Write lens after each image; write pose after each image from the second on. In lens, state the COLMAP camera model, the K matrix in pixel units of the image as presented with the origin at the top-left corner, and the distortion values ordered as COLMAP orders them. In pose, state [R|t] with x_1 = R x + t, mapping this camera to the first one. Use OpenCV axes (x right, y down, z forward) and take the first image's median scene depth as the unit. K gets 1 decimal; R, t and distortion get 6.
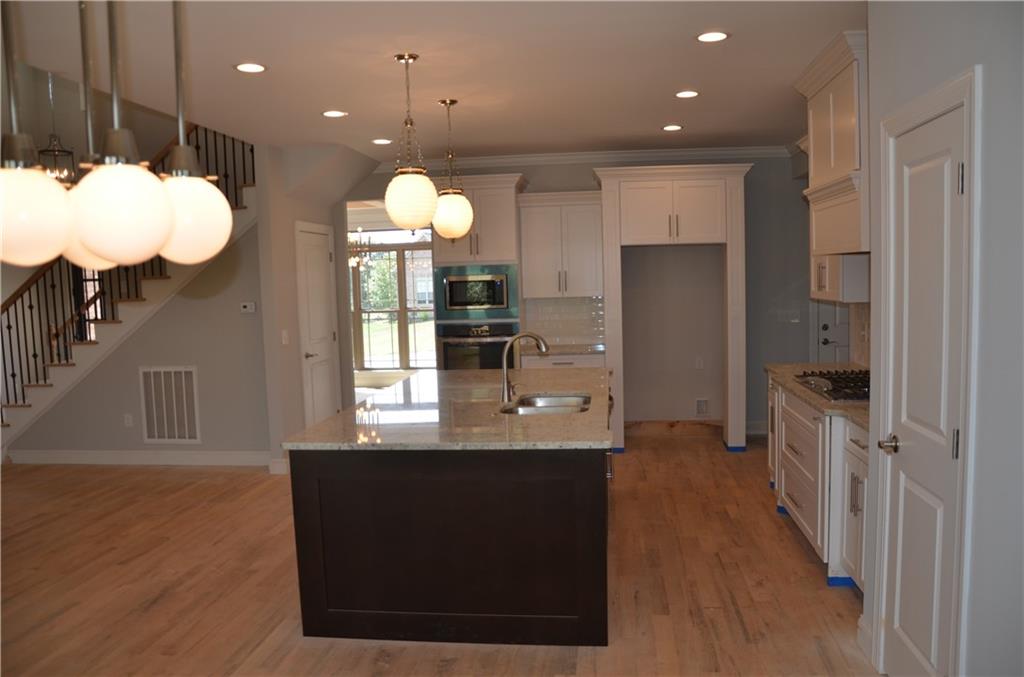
lens RADIAL K [[804.0, 0, 517.5], [0, 804.0, 342.1], [0, 0, 1]] dist [-0.111162, 0.051322]
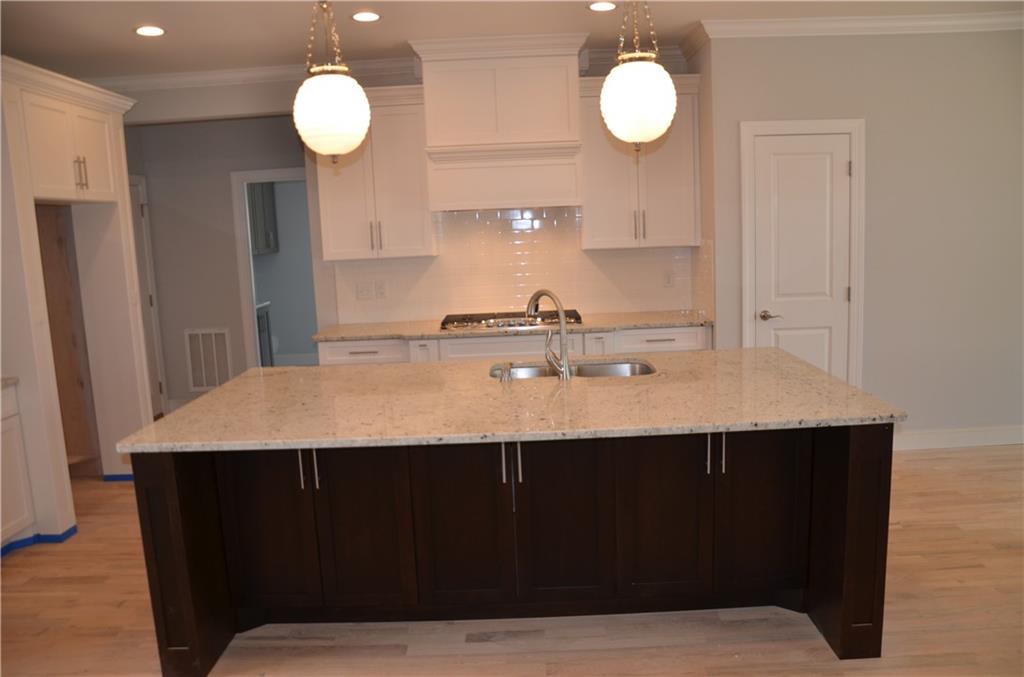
lens RADIAL K [[804.0, 0, 511.4], [0, 804.0, 334.2], [0, 0, 1]] dist [-0.111162, 0.051322]
pose [[-0.097465, -0.106206, 0.989556, -0.978285], [0.126598, 0.984890, 0.118174, -0.086272], [-0.987154, 0.136794, -0.082546, 1.407073]]
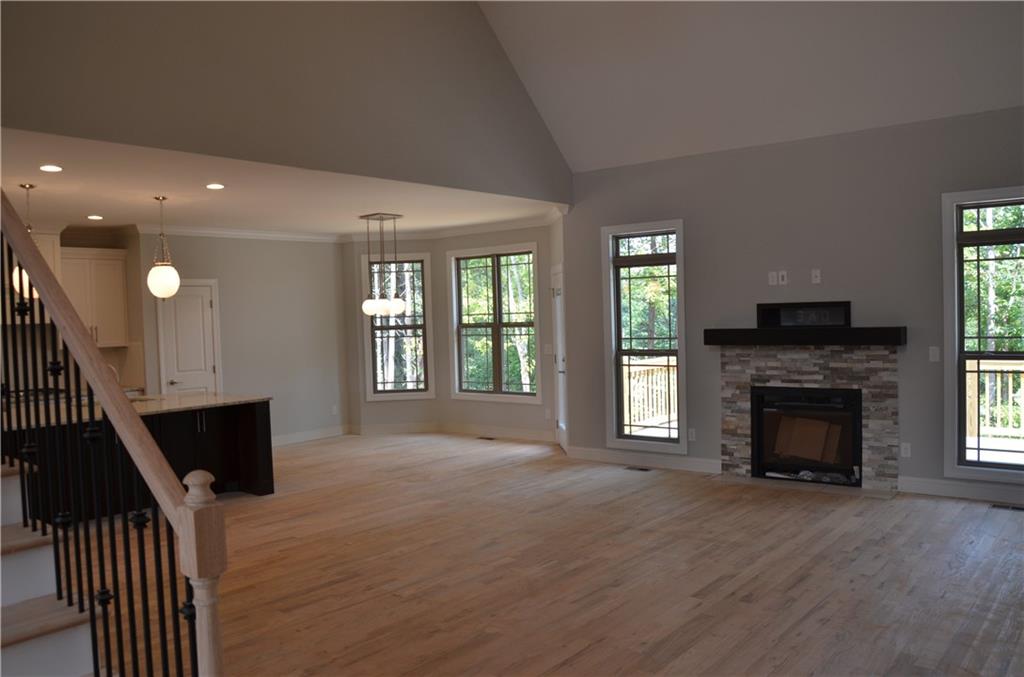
lens RADIAL K [[804.0, 0, 514.0], [0, 804.0, 341.0], [0, 0, 1]] dist [-0.111162, 0.051322]
pose [[-0.832912, 0.034801, 0.552310, -1.980640], [0.099617, 0.991147, 0.087776, -0.144049], [-0.544365, 0.128129, -0.829005, 2.359669]]
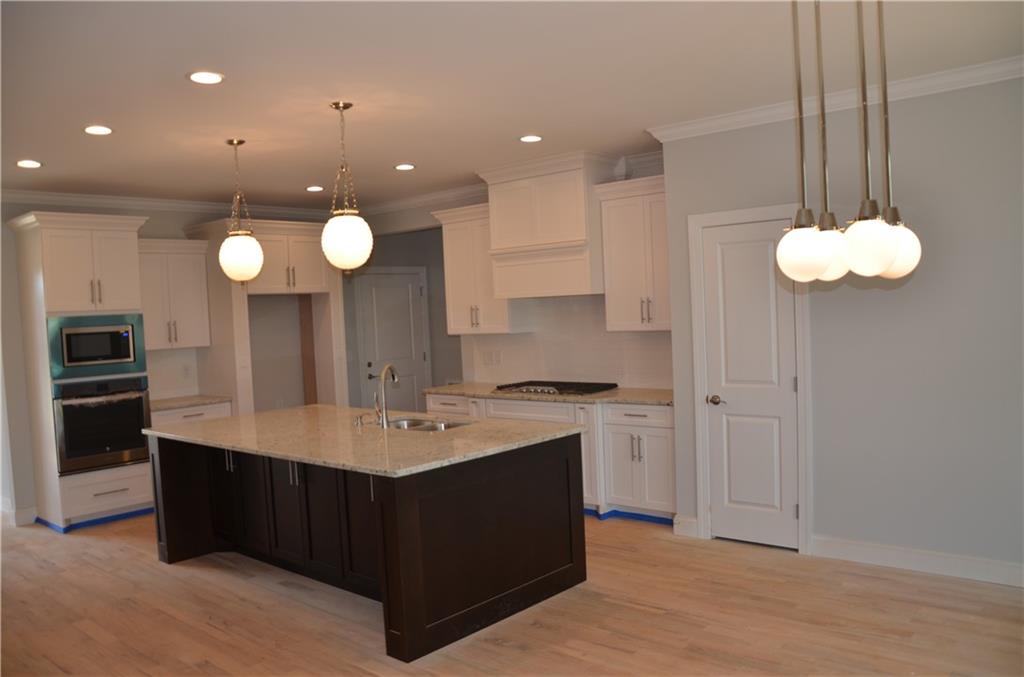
lens RADIAL K [[804.0, 0, 521.3], [0, 804.0, 334.8], [0, 0, 1]] dist [-0.111162, 0.051322]
pose [[0.572193, -0.027330, 0.819663, -1.011823], [0.098508, 0.994499, -0.035607, 0.005528], [-0.814181, 0.101118, 0.571738, 0.262749]]
